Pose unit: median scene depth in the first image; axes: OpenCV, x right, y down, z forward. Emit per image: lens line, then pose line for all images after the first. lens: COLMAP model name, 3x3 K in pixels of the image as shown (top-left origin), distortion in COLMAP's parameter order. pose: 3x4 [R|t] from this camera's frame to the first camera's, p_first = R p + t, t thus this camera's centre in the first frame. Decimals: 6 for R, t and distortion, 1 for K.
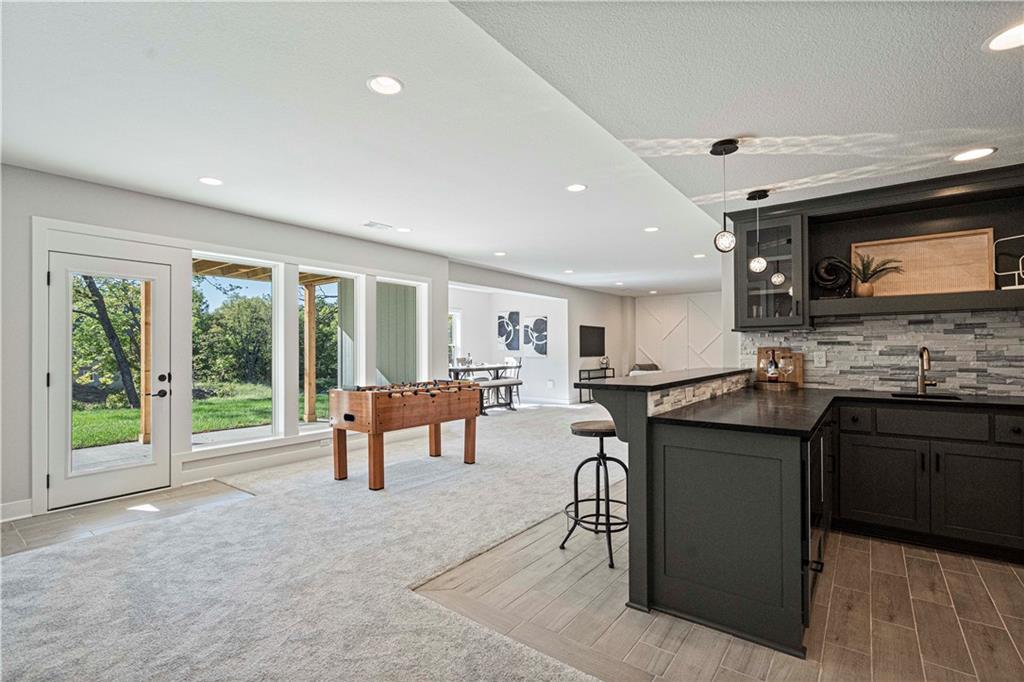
lens RADIAL K [[463.8, 0, 512.0], [0, 463.8, 341.0], [0, 0, 1]] dist [0.001299, -0.000001]
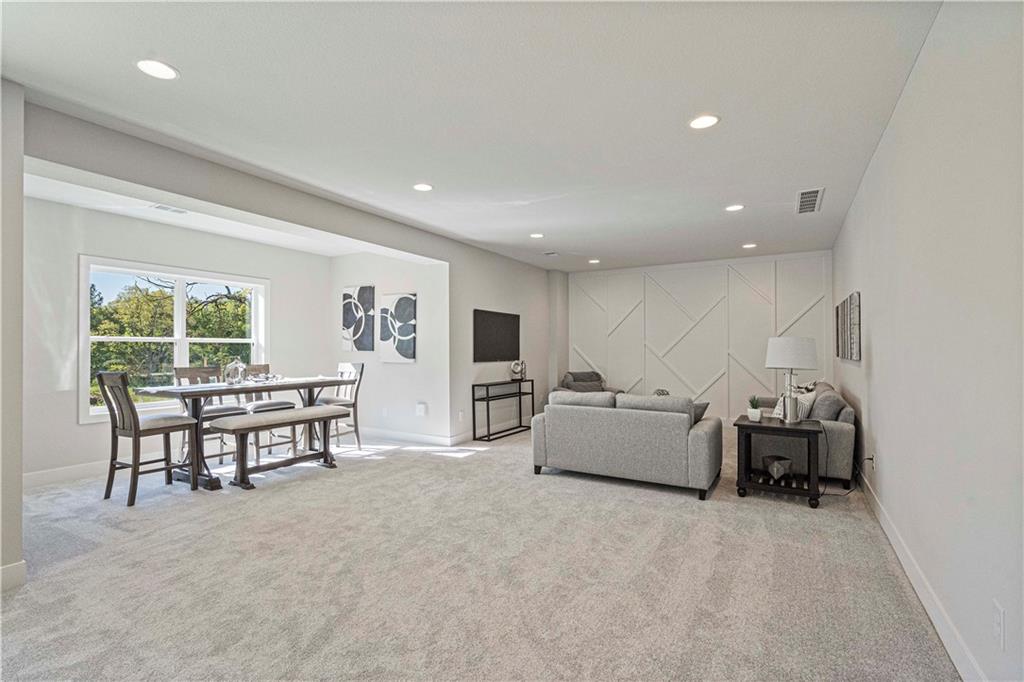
lens RADIAL K [[463.8, 0, 512.0], [0, 463.8, 341.0], [0, 0, 1]] dist [0.001299, -0.000001]
pose [[0.992993, 0.003705, 0.118118, 0.123451], [-0.003780, 0.999993, 0.000410, 0.006423], [-0.118115, -0.000853, 0.993000, 0.398222]]
